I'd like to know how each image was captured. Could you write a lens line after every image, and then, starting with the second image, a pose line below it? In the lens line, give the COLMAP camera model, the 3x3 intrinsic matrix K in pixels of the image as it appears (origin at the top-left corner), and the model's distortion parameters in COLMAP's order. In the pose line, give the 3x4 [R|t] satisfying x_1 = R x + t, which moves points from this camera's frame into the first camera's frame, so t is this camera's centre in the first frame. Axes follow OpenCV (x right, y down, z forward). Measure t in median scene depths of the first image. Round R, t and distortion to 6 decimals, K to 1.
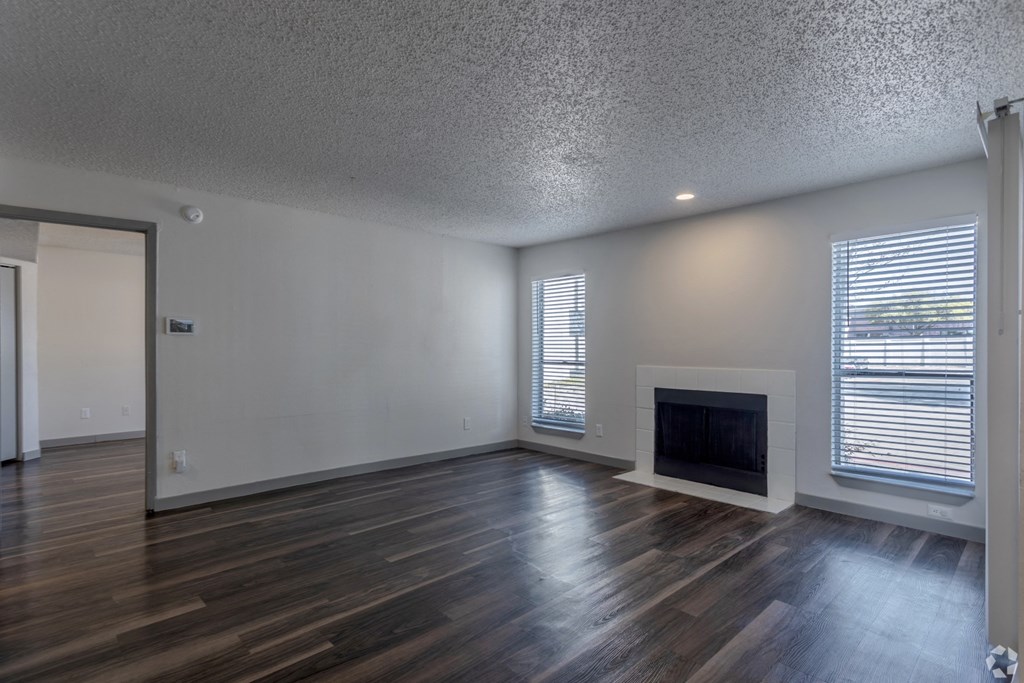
lens RADIAL K [[519.6, 0, 509.2], [0, 519.6, 345.4], [0, 0, 1]] dist [0.005633, 0.000448]
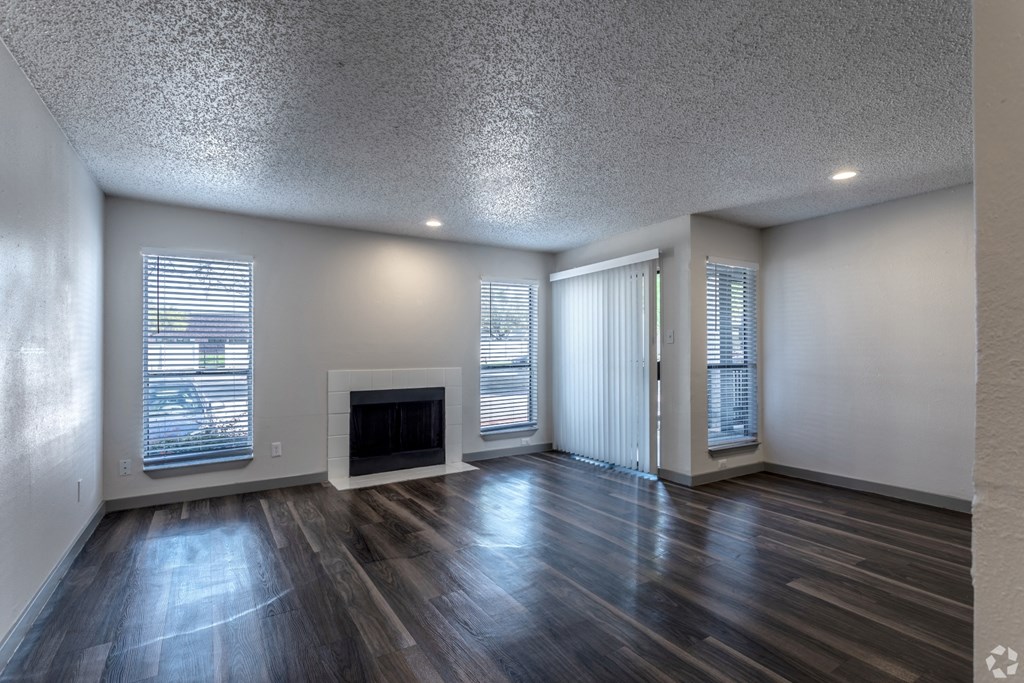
lens RADIAL K [[482.7, 0, 508.7], [0, 482.7, 344.6], [0, 0, 1]] dist [-0.003022, 0.000113]
pose [[0.198425, 0.008886, 0.980076, -0.583879], [0.001594, 0.999955, -0.009389, -0.000608], [-0.980115, 0.003426, 0.198402, 0.512735]]
